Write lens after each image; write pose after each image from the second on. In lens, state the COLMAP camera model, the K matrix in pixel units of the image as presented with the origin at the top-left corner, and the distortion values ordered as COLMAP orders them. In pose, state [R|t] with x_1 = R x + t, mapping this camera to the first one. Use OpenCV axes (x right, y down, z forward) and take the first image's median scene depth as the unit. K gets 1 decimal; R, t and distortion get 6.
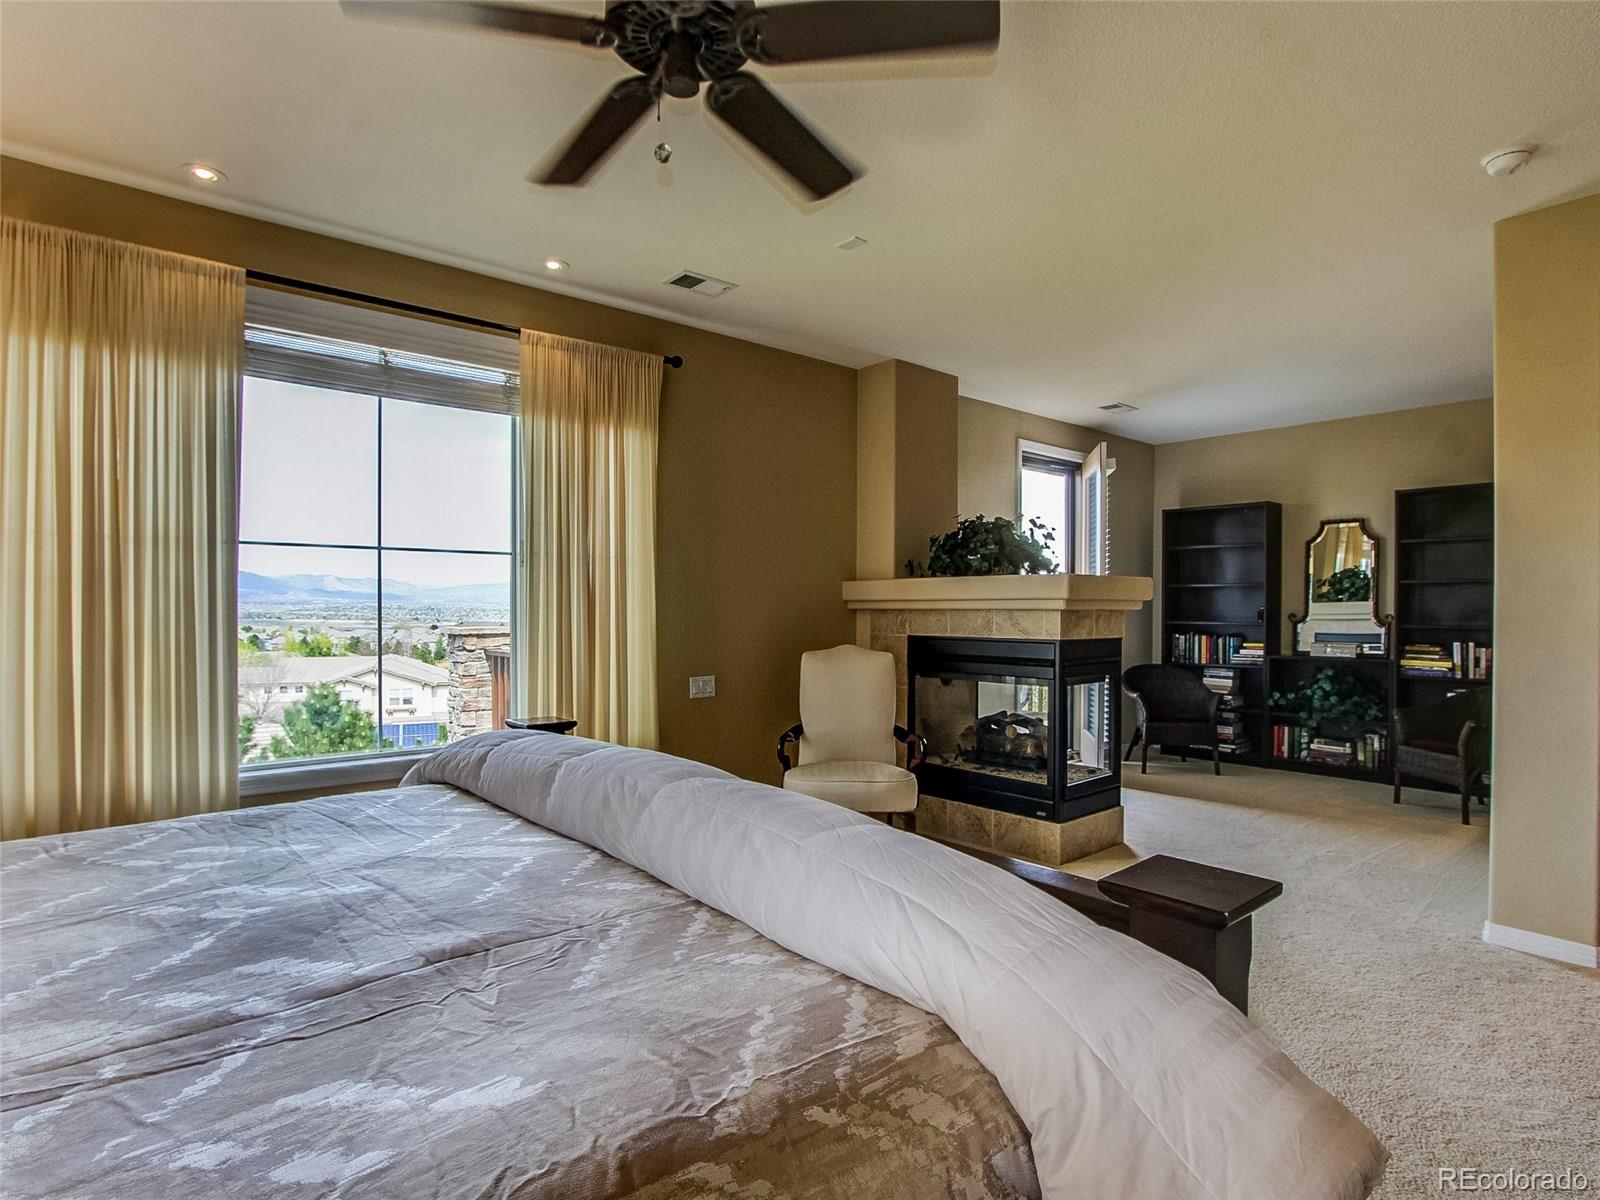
lens RADIAL K [[849.4, 0, 812.9], [0, 849.4, 611.0], [0, 0, 1]] dist [-0.001806, 0.001082]
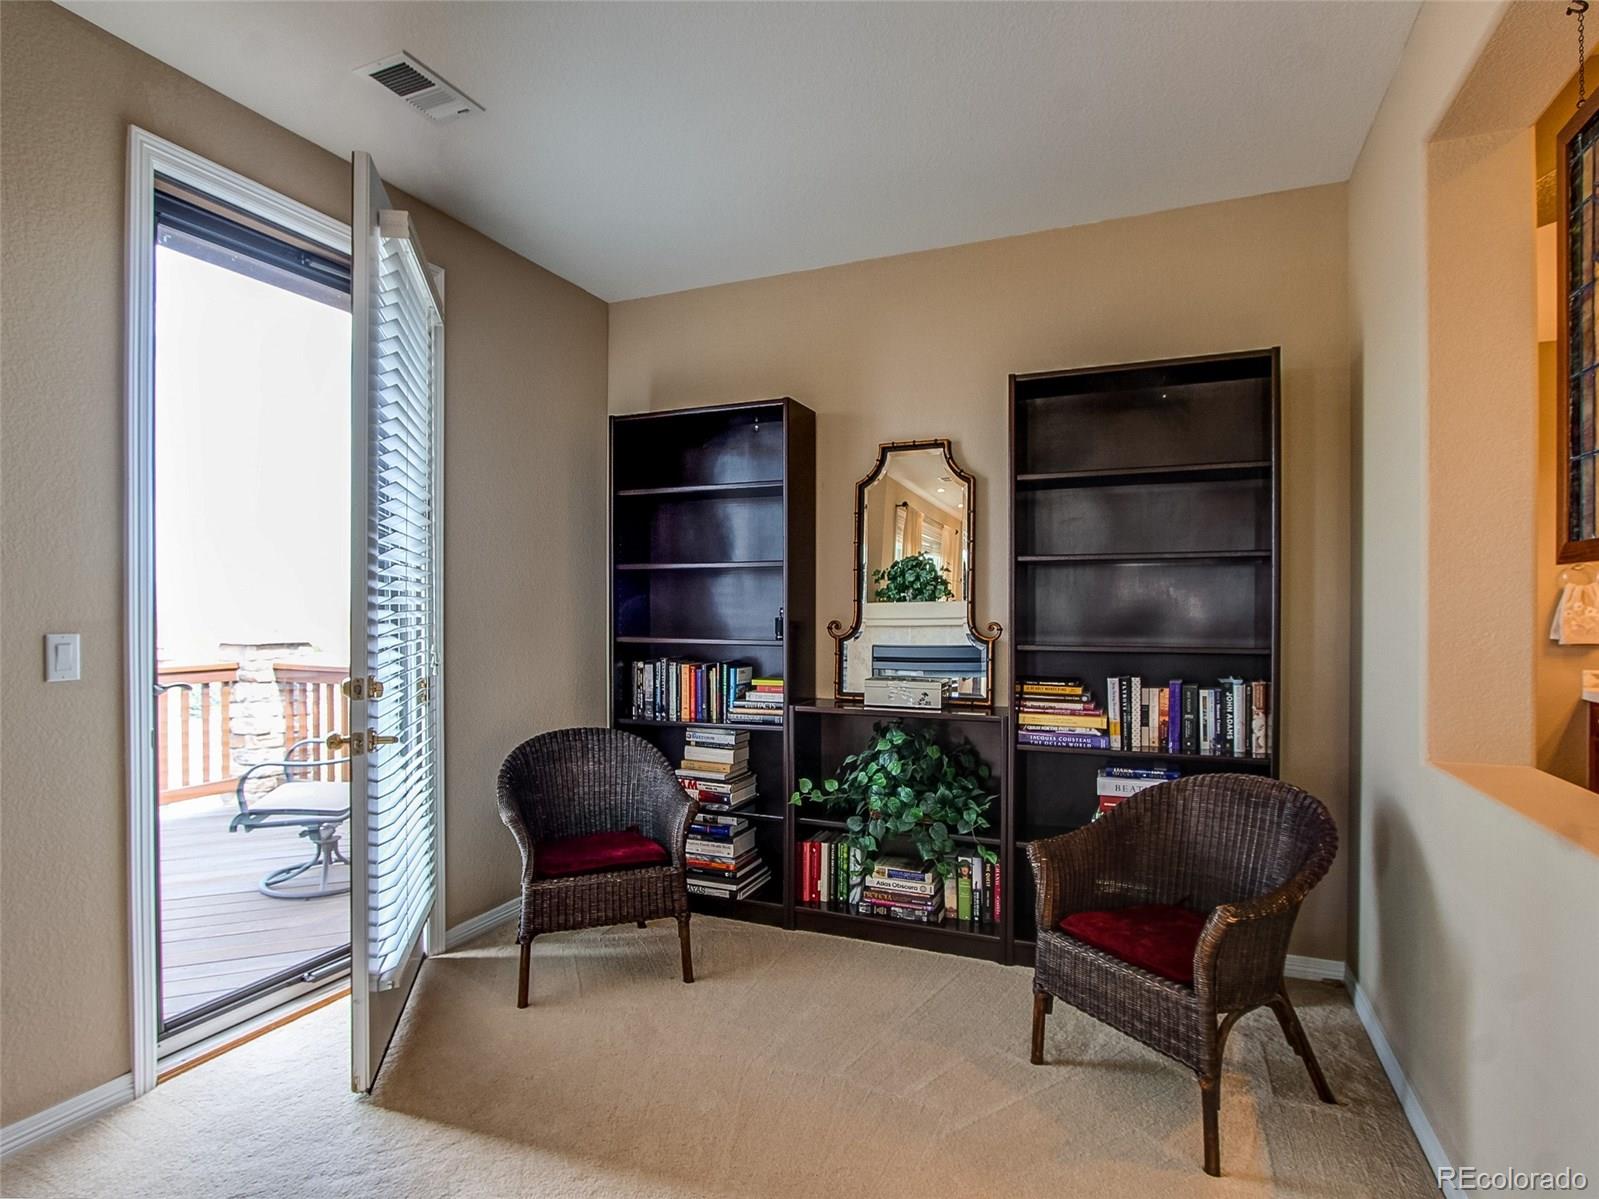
lens RADIAL K [[848.9, 0, 797.2], [0, 848.9, 604.3], [0, 0, 1]] dist [-0.001806, 0.001082]
pose [[0.902106, -0.000515, 0.431513, 0.326680], [0.005410, 0.999934, -0.010116, -0.002703], [-0.431480, 0.011460, 0.902050, 0.552156]]
